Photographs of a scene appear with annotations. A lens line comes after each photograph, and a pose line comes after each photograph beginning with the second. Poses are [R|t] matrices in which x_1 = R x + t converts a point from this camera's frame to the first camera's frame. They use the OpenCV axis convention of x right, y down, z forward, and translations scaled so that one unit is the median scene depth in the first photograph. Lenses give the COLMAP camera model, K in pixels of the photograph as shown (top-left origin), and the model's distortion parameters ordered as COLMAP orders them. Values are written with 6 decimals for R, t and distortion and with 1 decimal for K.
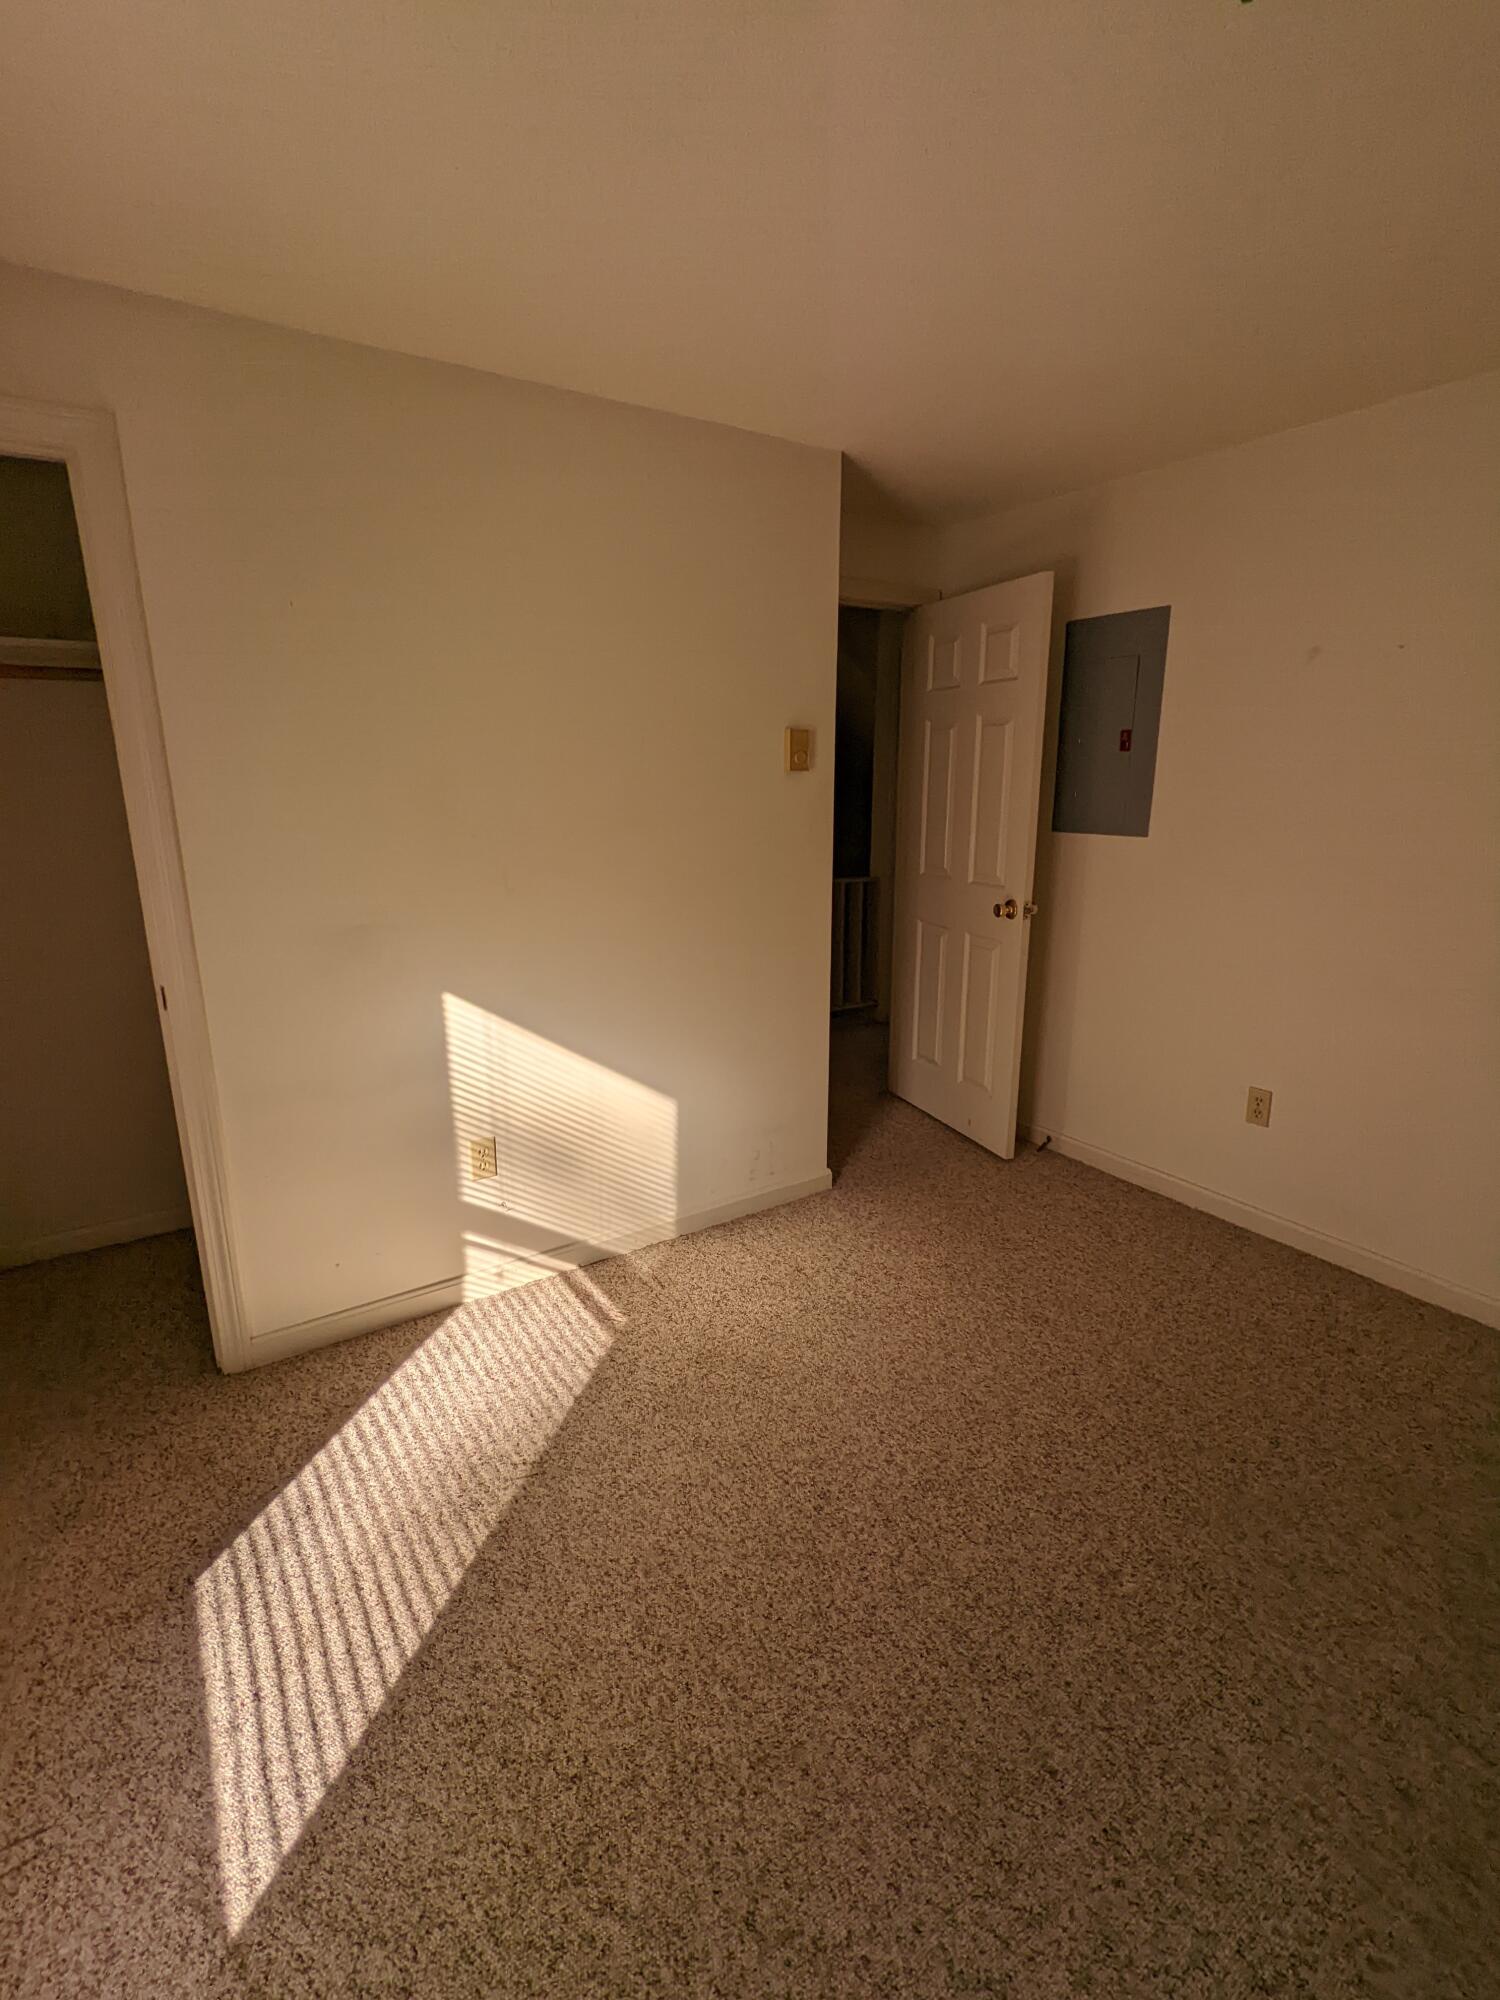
lens RADIAL K [[941.1, 0, 750.0], [0, 941.1, 1000.0], [0, 0, 1]] dist [-0.002801, 0.000013]
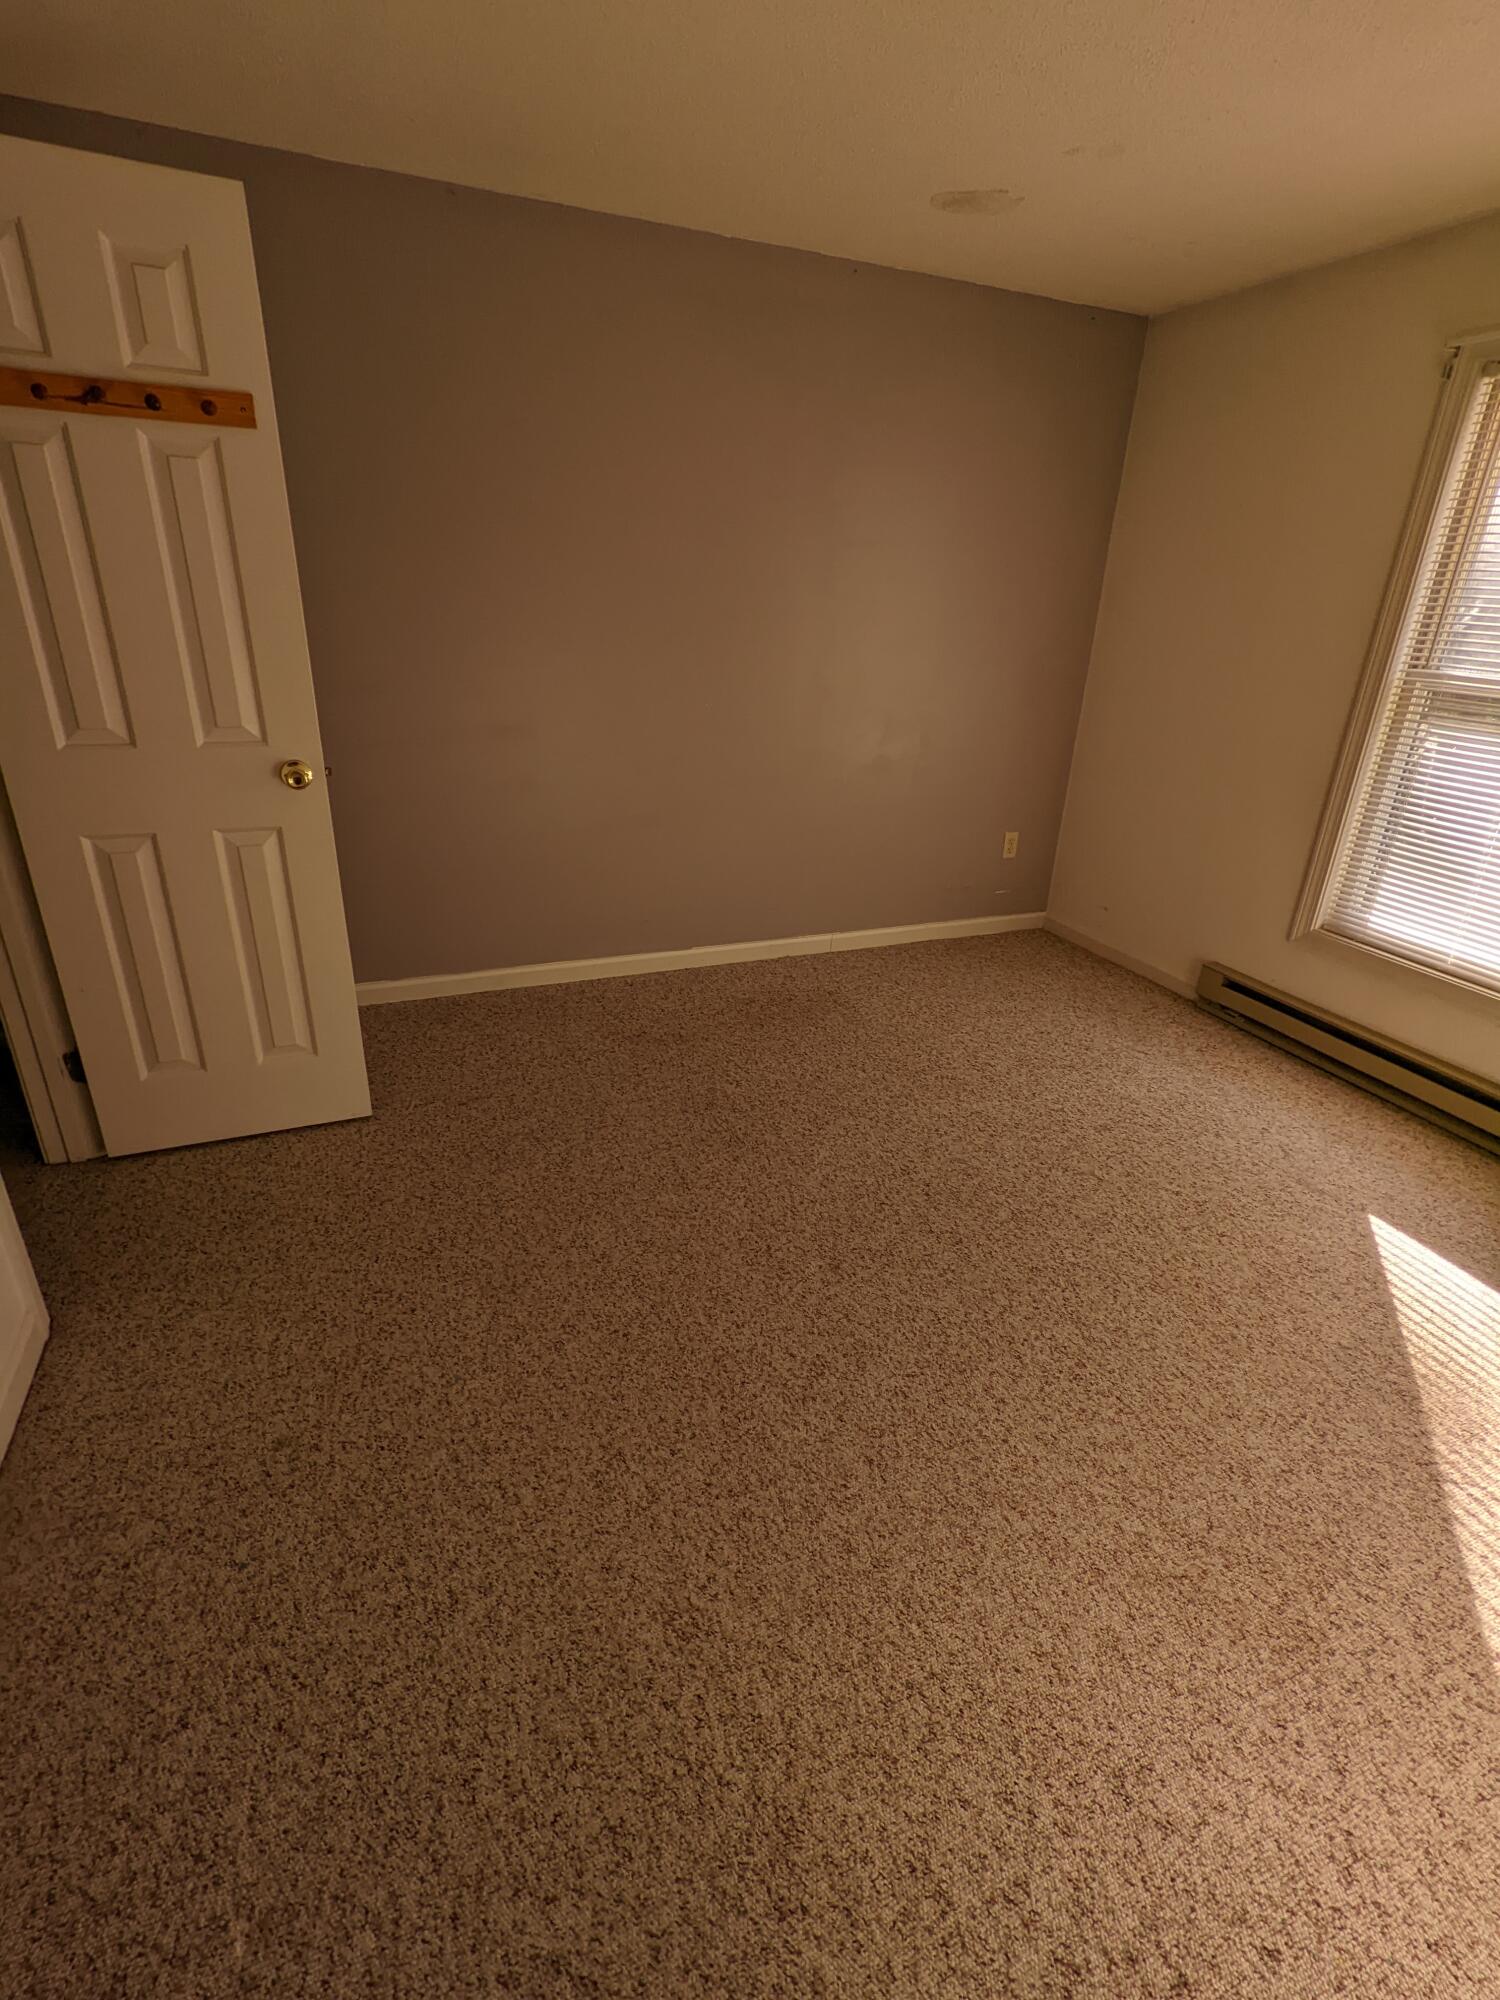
lens RADIAL K [[941.1, 0, 750.0], [0, 941.1, 1000.0], [0, 0, 1]] dist [-0.002801, 0.000013]
pose [[-0.981574, -0.111012, 0.155527, 0.312196], [0.006089, 0.795344, 0.606128, -0.375451], [-0.190985, 0.595907, -0.780013, 1.658769]]
